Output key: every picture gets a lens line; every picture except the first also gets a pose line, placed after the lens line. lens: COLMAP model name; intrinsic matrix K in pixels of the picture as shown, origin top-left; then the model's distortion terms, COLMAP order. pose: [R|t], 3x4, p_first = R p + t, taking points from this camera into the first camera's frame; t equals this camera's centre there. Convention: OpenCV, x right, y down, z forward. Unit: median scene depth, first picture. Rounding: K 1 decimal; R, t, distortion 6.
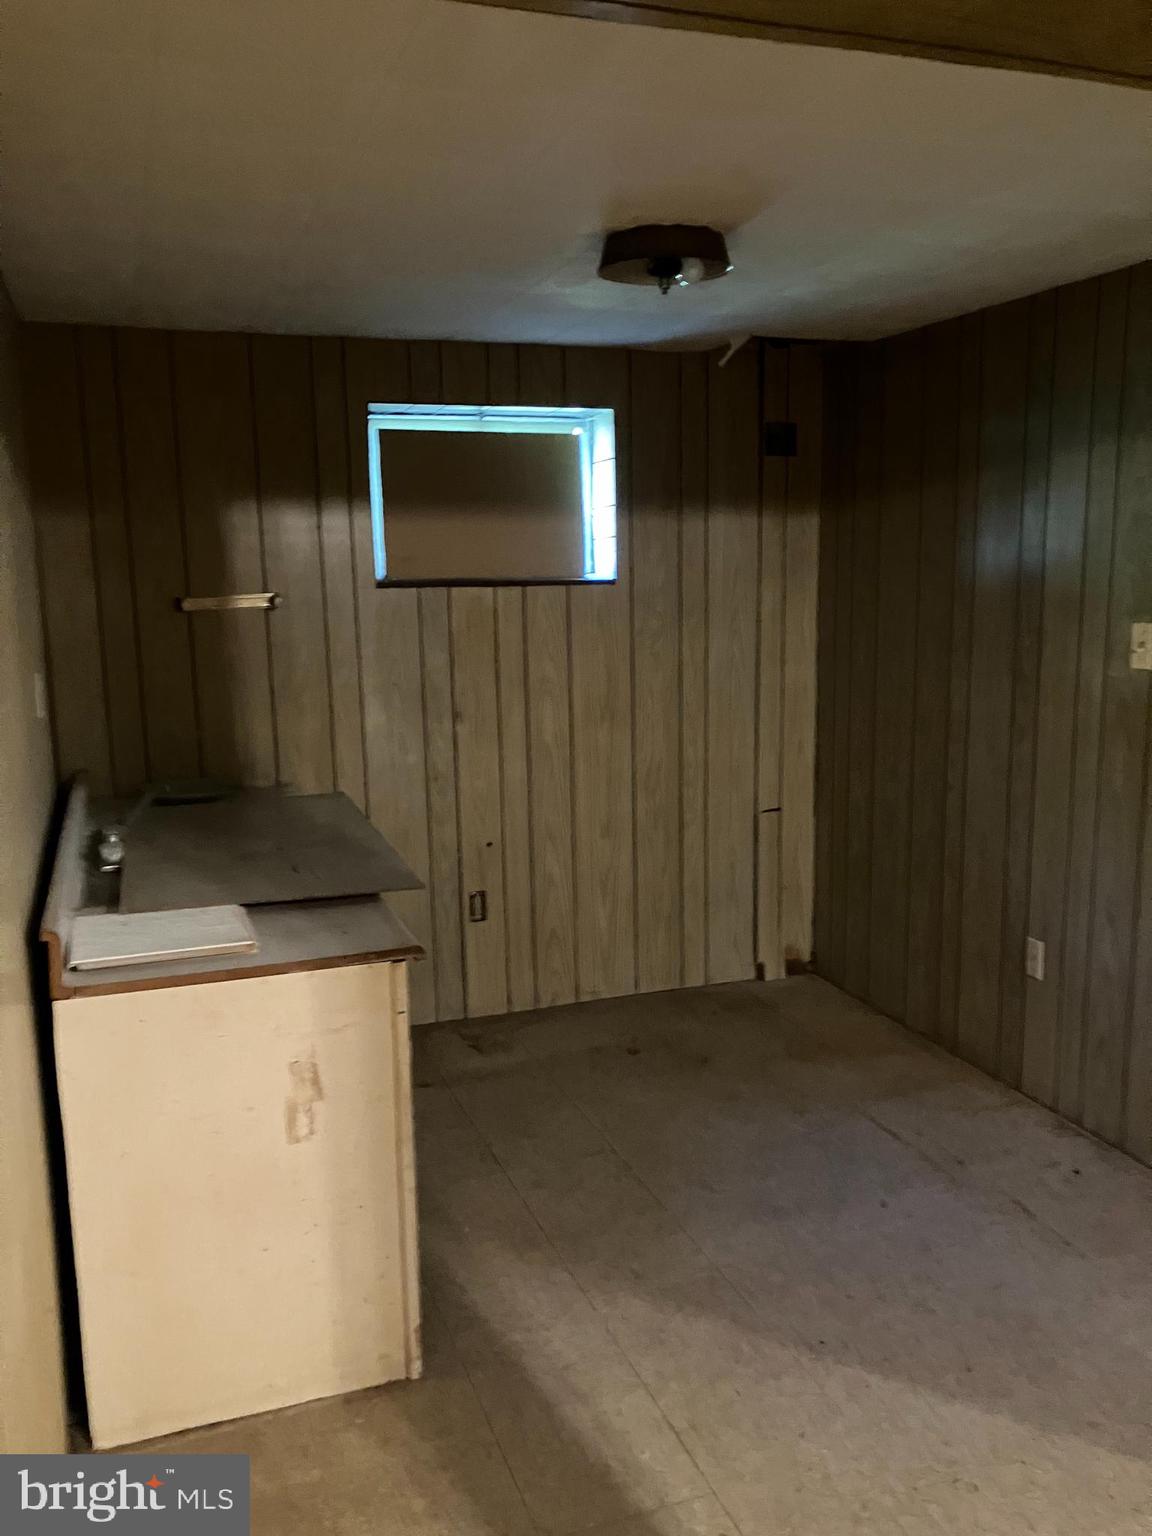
lens RADIAL K [[1261.5, 0, 576.0], [0, 1261.5, 767.8], [0, 0, 1]] dist [0.036694, -0.036199]
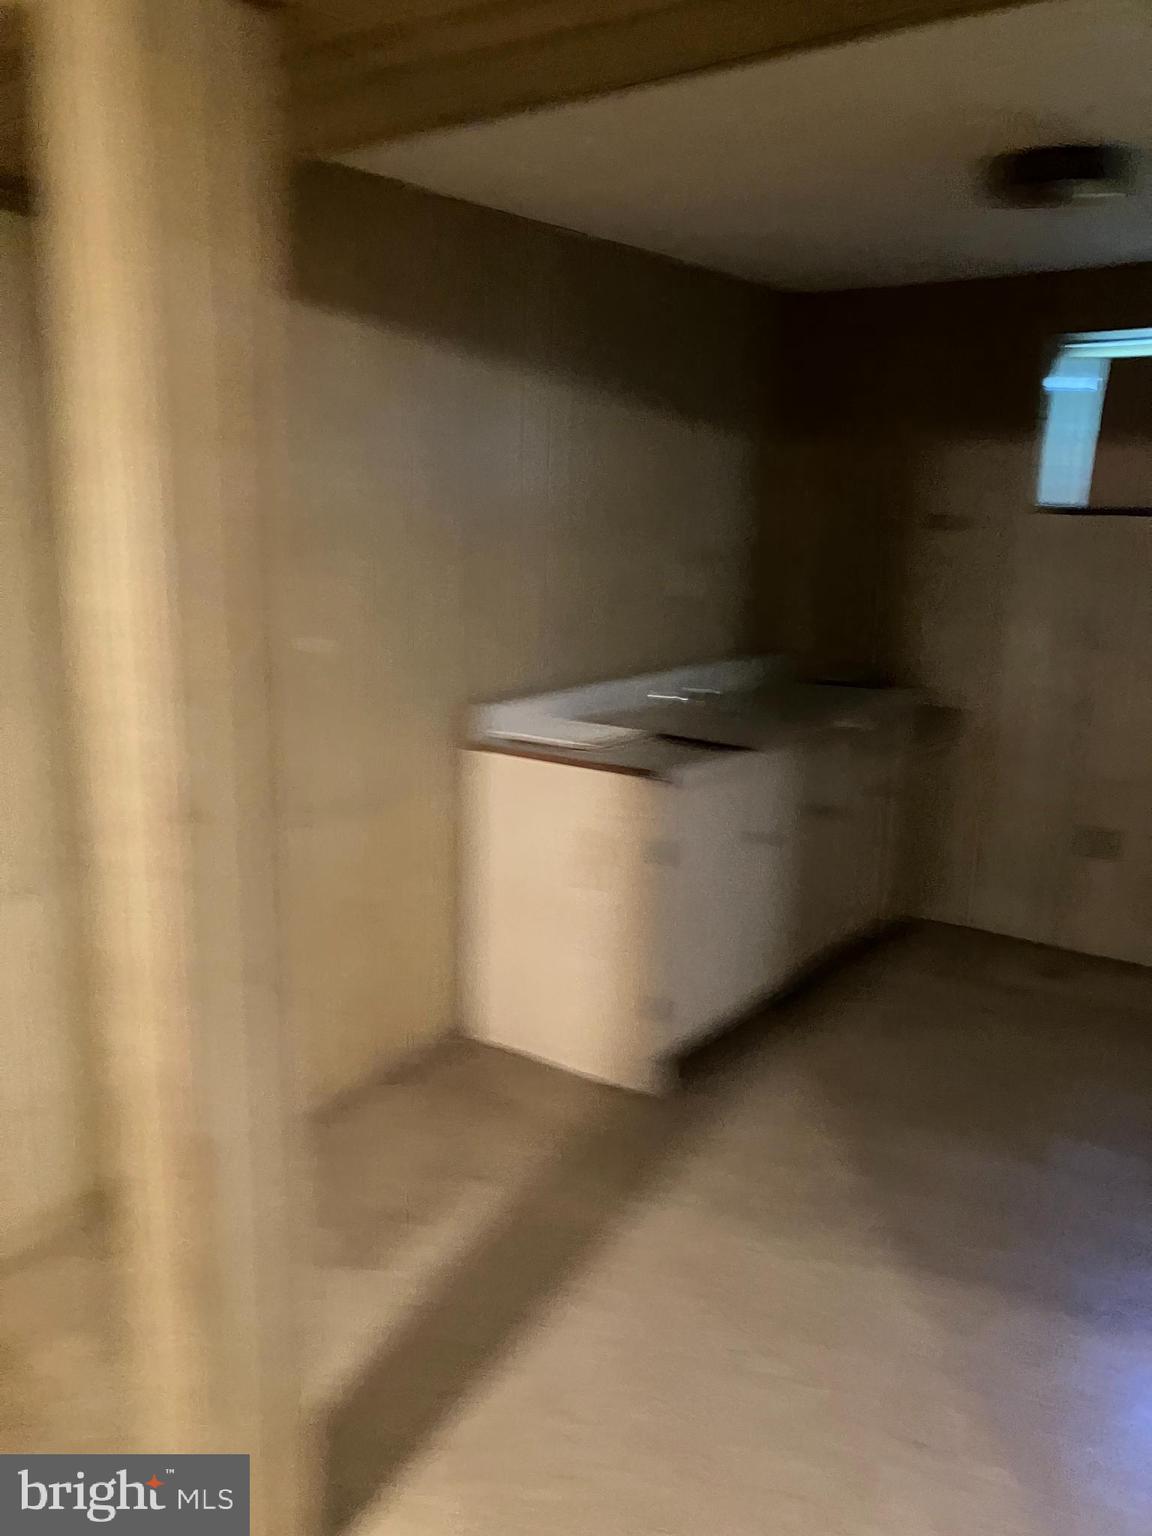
lens RADIAL K [[1261.5, 0, 576.0], [0, 1261.5, 767.8], [0, 0, 1]] dist [0.036694, -0.036199]
pose [[0.573574, 0.203098, -0.793577, 0.498374], [-0.165606, 0.977522, 0.130480, -0.009534], [0.802239, 0.056581, 0.594315, 0.083298]]
